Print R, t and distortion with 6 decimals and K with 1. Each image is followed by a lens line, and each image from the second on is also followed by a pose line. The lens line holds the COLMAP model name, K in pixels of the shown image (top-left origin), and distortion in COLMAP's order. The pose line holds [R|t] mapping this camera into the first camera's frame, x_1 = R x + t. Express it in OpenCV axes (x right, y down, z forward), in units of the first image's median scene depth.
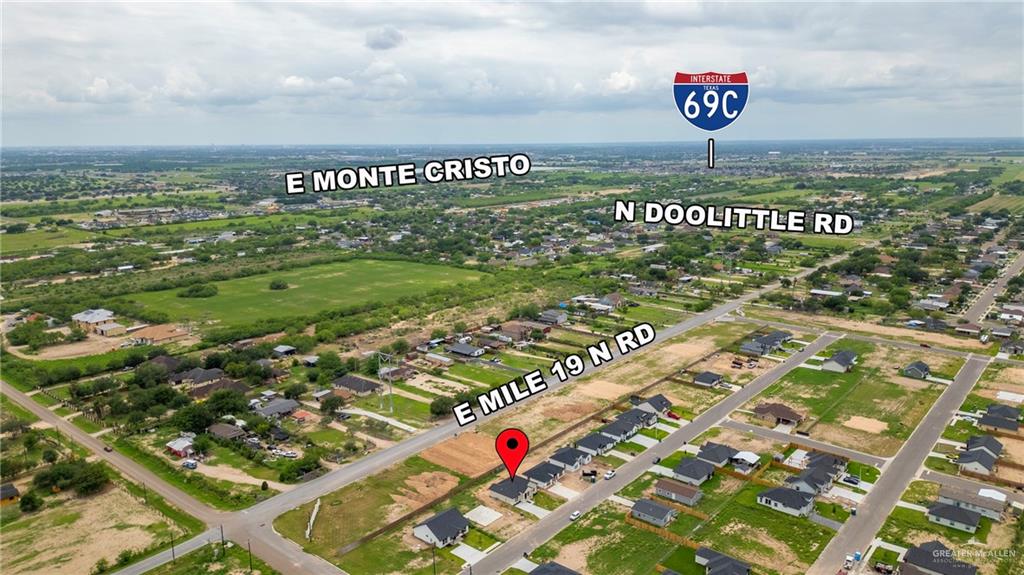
lens RADIAL K [[718.7, 0, 511.9], [0, 718.7, 287.5], [0, 0, 1]] dist [0.049465, -0.038228]
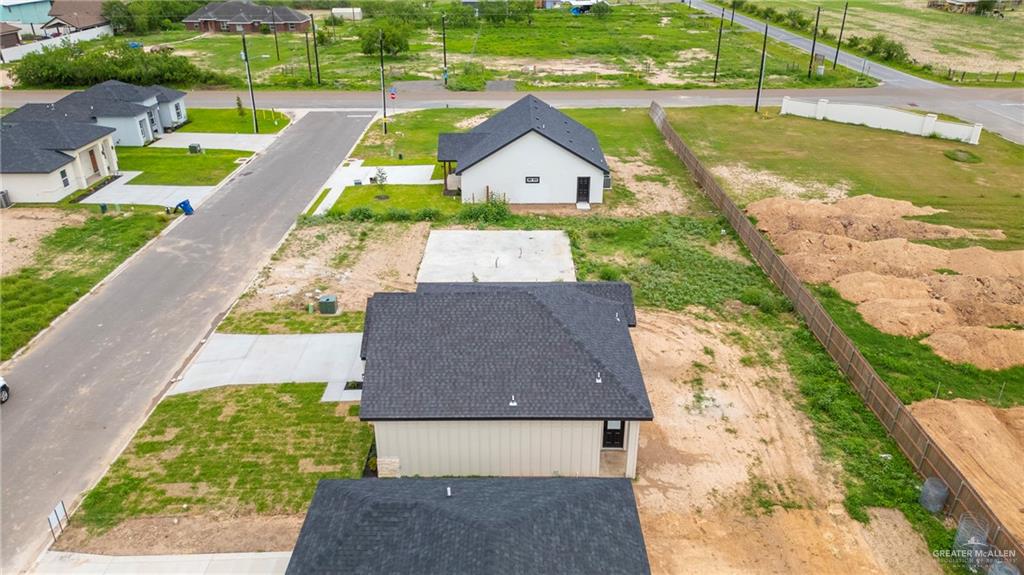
lens RADIAL K [[718.7, 0, 514.7], [0, 718.7, 285.6], [0, 0, 1]] dist [0.049465, -0.038228]
pose [[-0.772717, 0.279826, -0.569742, 0.079026], [-0.118063, 0.818560, 0.562156, 0.202771], [0.623674, 0.501653, -0.599479, 1.131494]]
